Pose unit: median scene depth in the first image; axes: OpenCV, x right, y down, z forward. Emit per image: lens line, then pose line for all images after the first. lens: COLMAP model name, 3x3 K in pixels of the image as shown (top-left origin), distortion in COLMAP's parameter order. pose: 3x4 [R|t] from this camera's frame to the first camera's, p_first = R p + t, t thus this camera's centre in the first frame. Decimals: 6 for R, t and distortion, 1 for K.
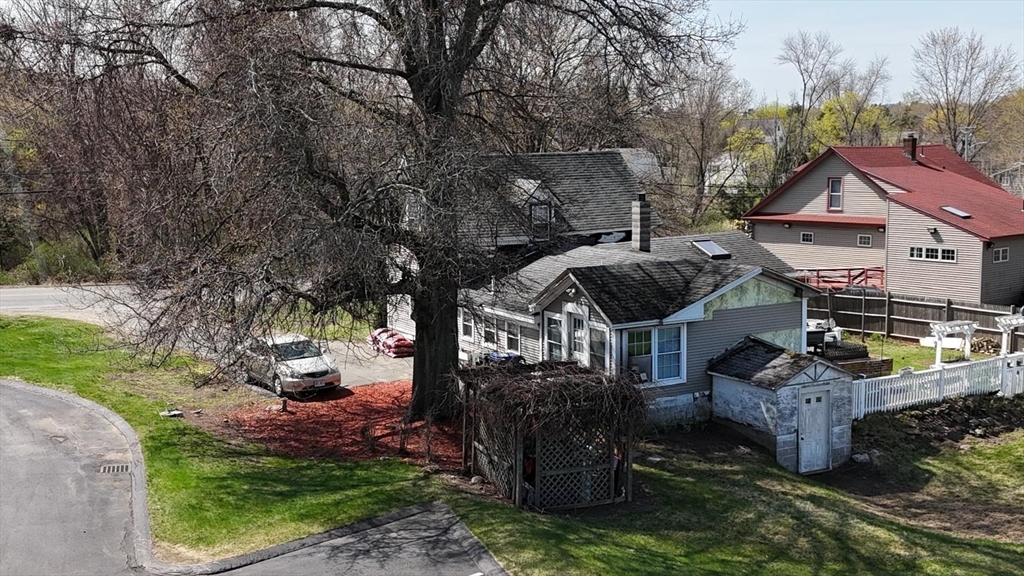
lens RADIAL K [[1181.0, 0, 512.0], [0, 1181.0, 288.0], [0, 0, 1]] dist [0.167930, -0.463322]
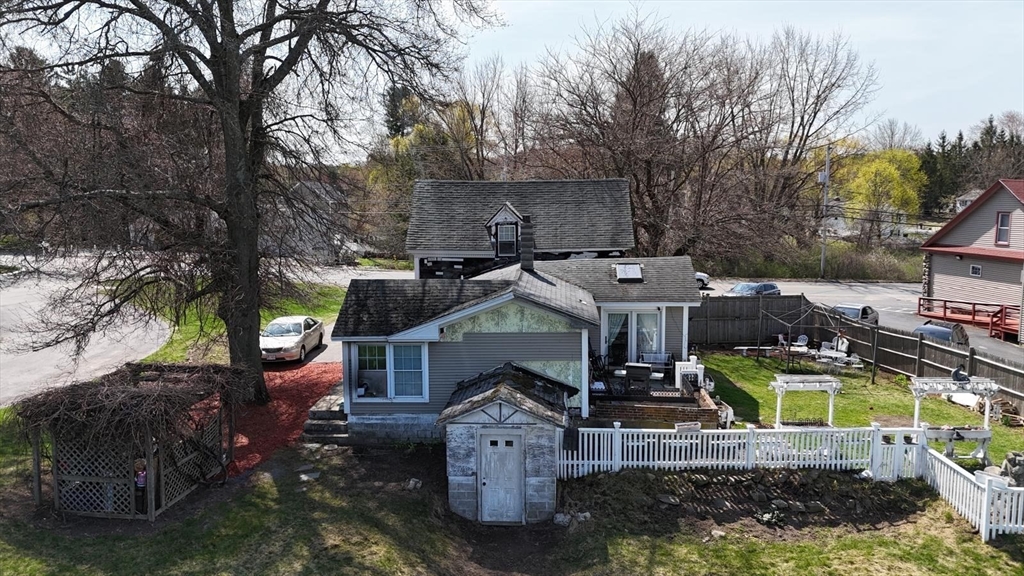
lens RADIAL K [[748.3, 0, 512.9], [0, 748.3, 270.1], [0, 0, 1]] dist [0.096988, -0.107215]
pose [[0.845560, 0.060502, -0.530441, 0.485359], [-0.068586, 0.997635, 0.004458, -0.035030], [0.529456, 0.032611, 0.847710, 0.453217]]
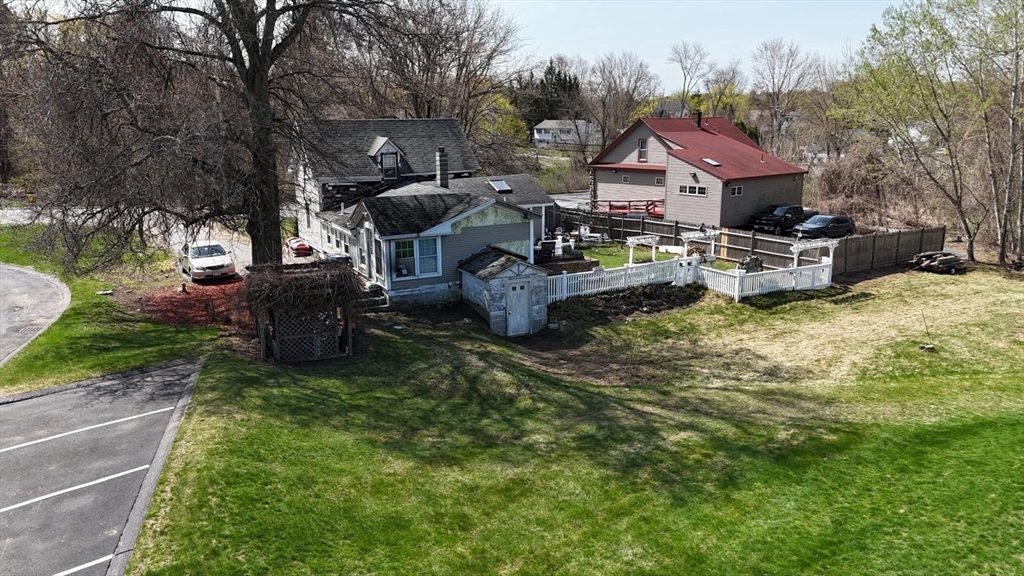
lens RADIAL K [[742.2, 0, 512.0], [0, 742.2, 288.0], [0, 0, 1]] dist [0.168652, -0.343087]
pose [[0.999730, 0.009311, -0.021282, 0.231918], [-0.007094, 0.994761, 0.101984, -0.001076], [0.022120, -0.101805, 0.994558, 0.063275]]
